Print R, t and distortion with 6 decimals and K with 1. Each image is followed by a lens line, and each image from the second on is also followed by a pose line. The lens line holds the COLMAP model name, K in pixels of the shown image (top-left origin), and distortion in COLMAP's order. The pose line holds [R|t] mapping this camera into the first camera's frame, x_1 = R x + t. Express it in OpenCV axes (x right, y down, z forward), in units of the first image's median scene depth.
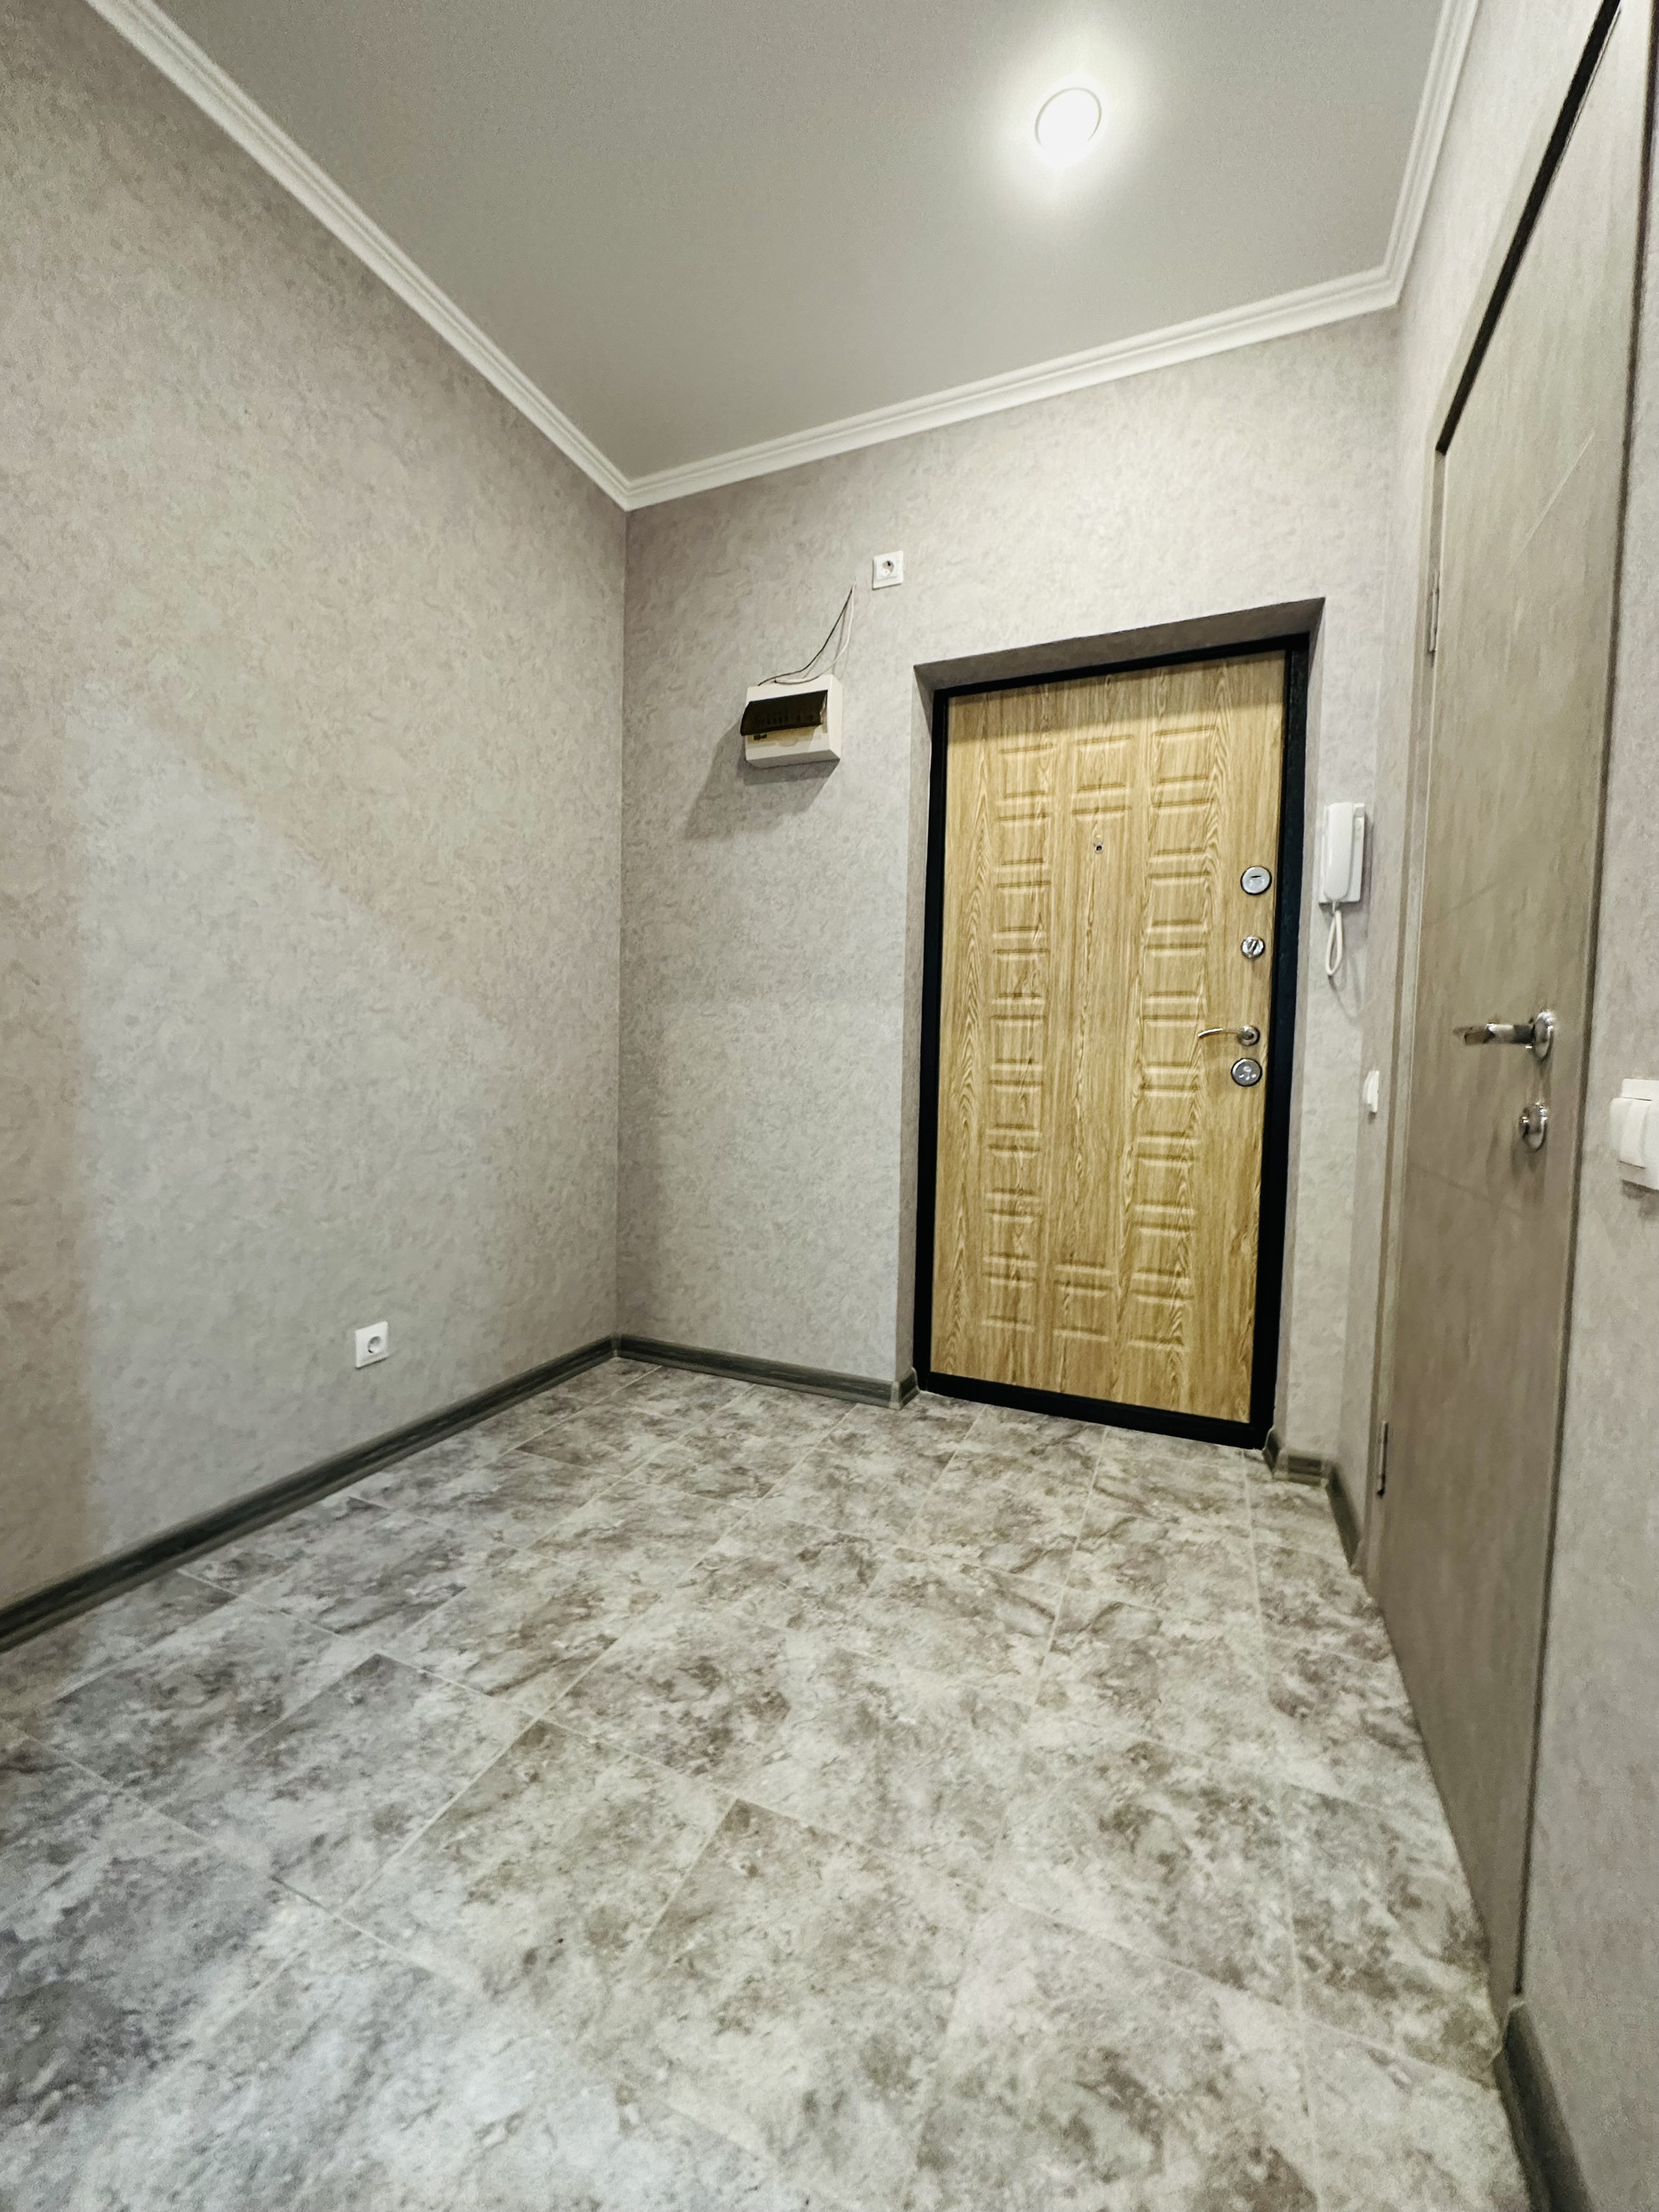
lens RADIAL K [[880.1, 0, 832.0], [0, 880.1, 1106.7], [0, 0, 1]] dist [-0.005908, -0.000078]
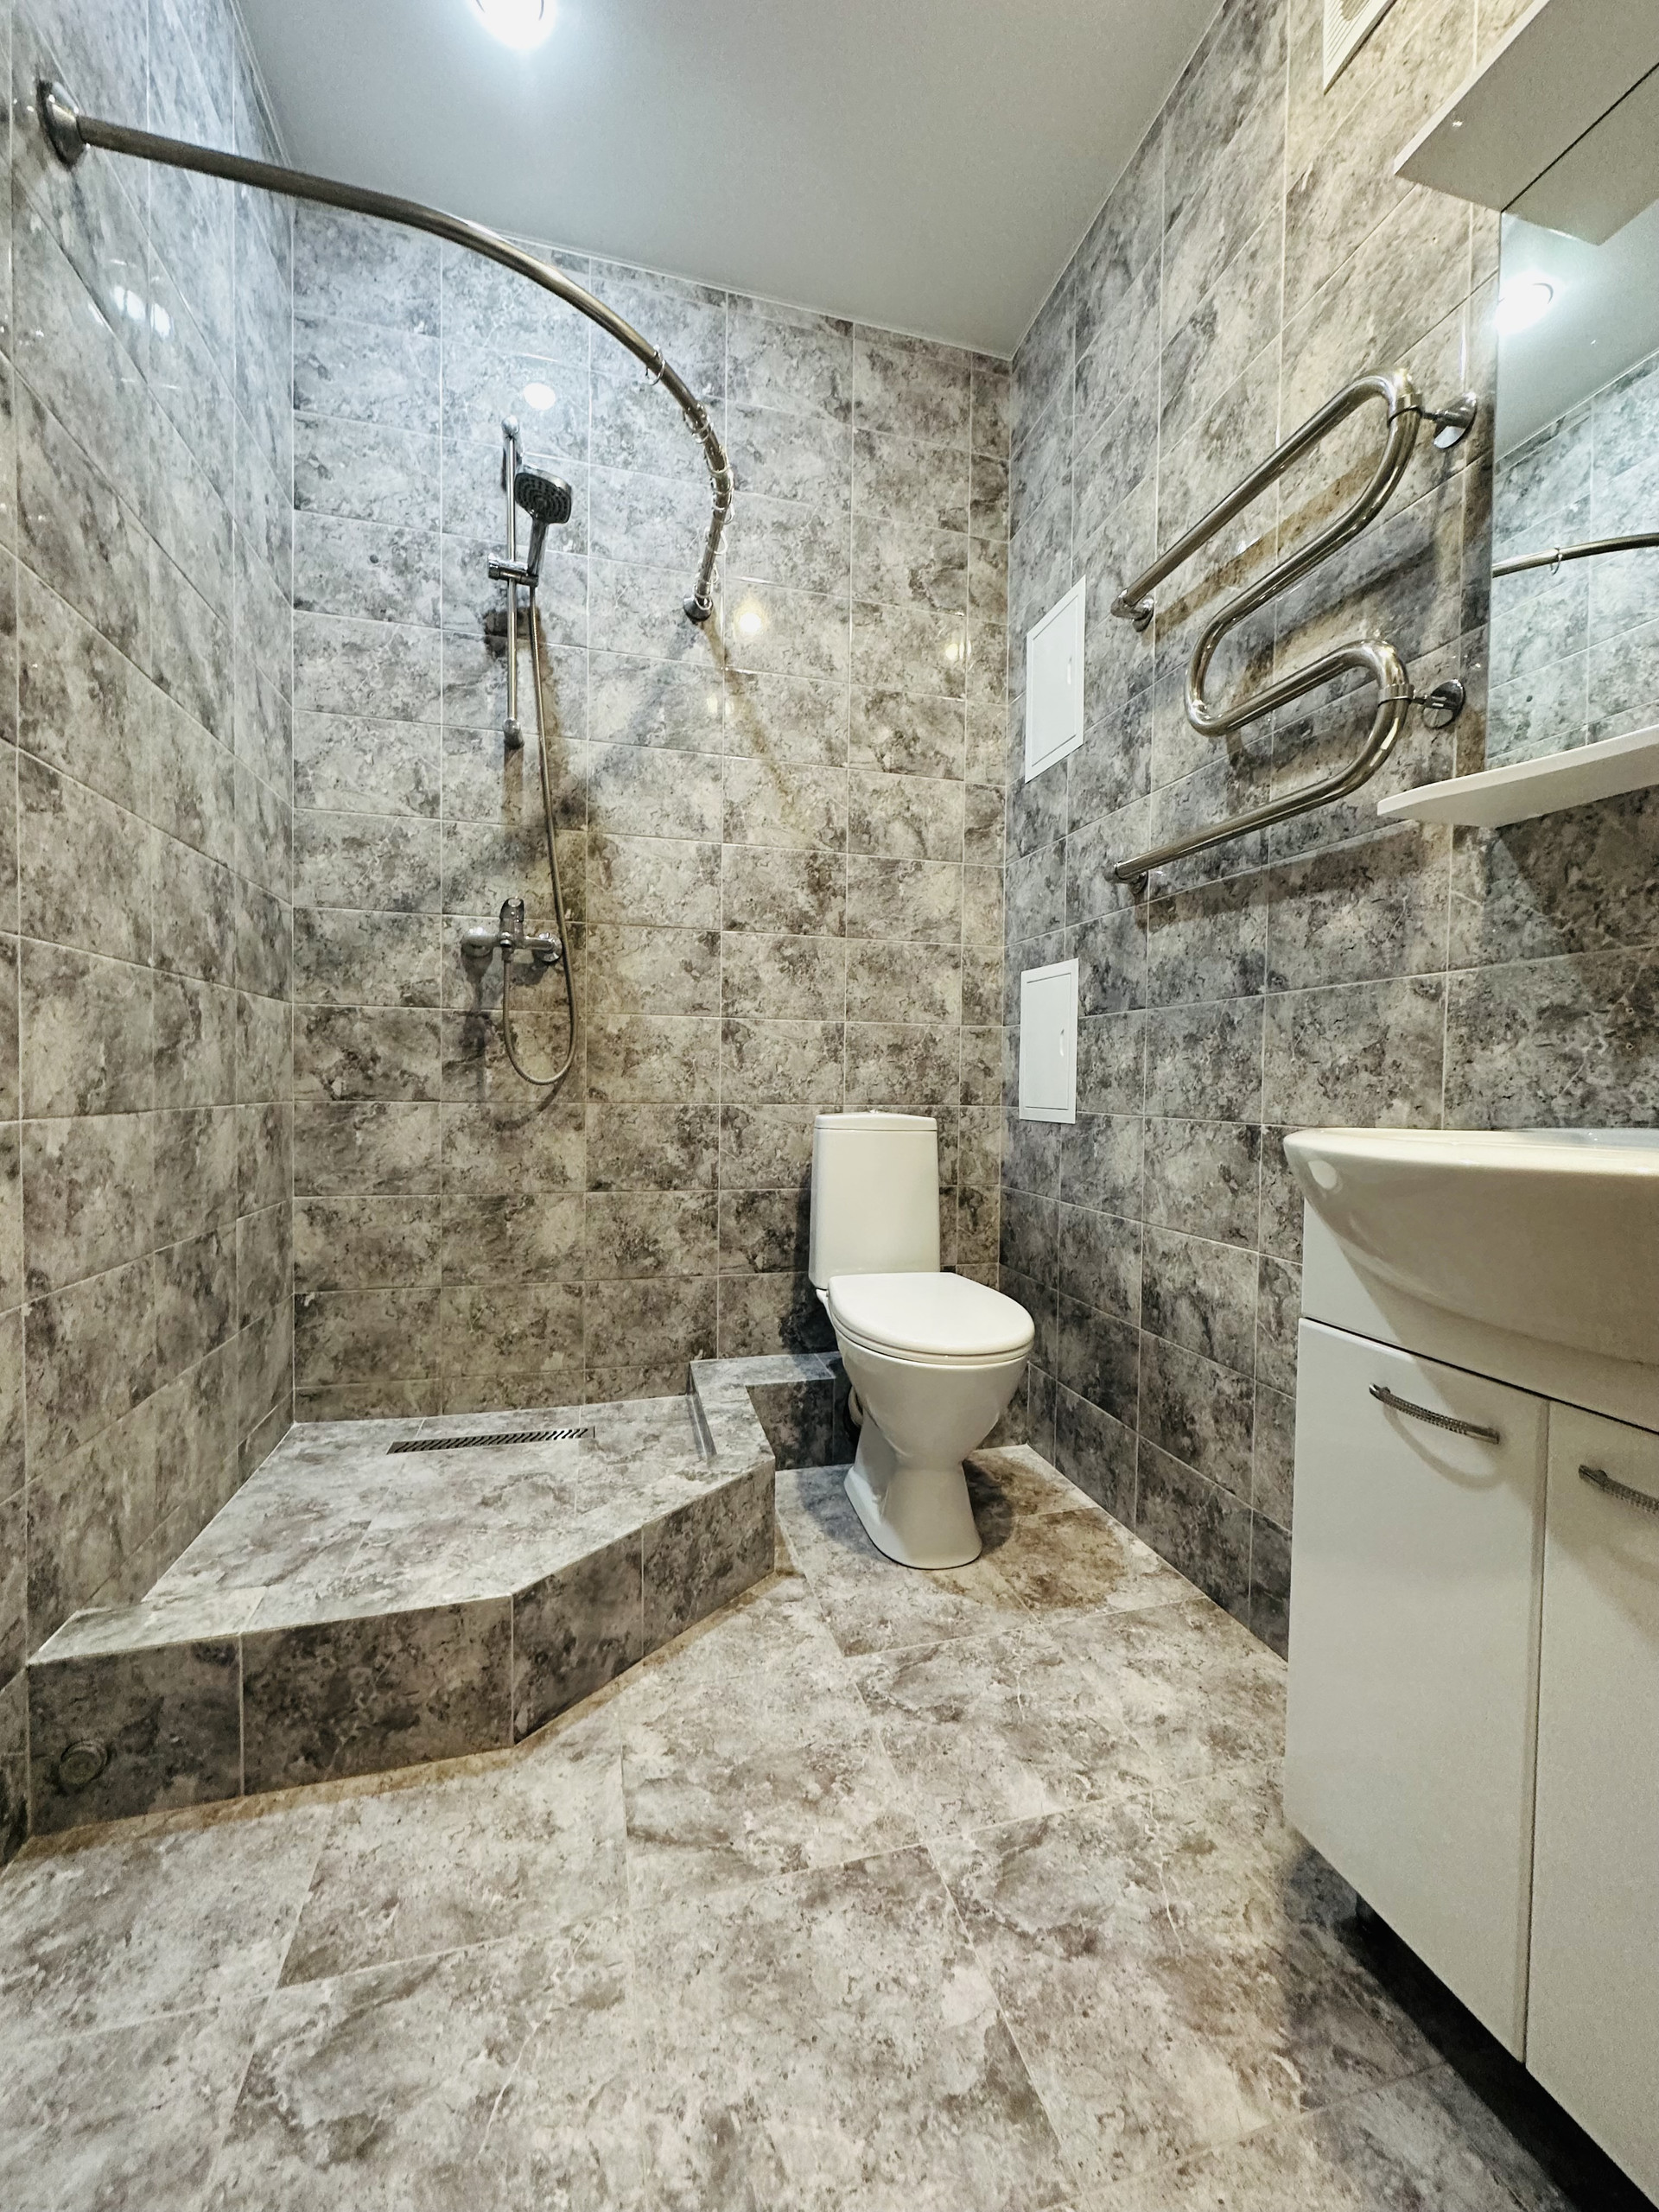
lens RADIAL K [[880.1, 0, 829.5], [0, 880.1, 1108.9], [0, 0, 1]] dist [-0.005908, -0.000078]
pose [[-0.780460, -0.006381, -0.625173, 0.312891], [-0.060025, 0.996093, 0.064768, -0.024042], [0.622318, 0.088075, -0.777794, 1.303318]]
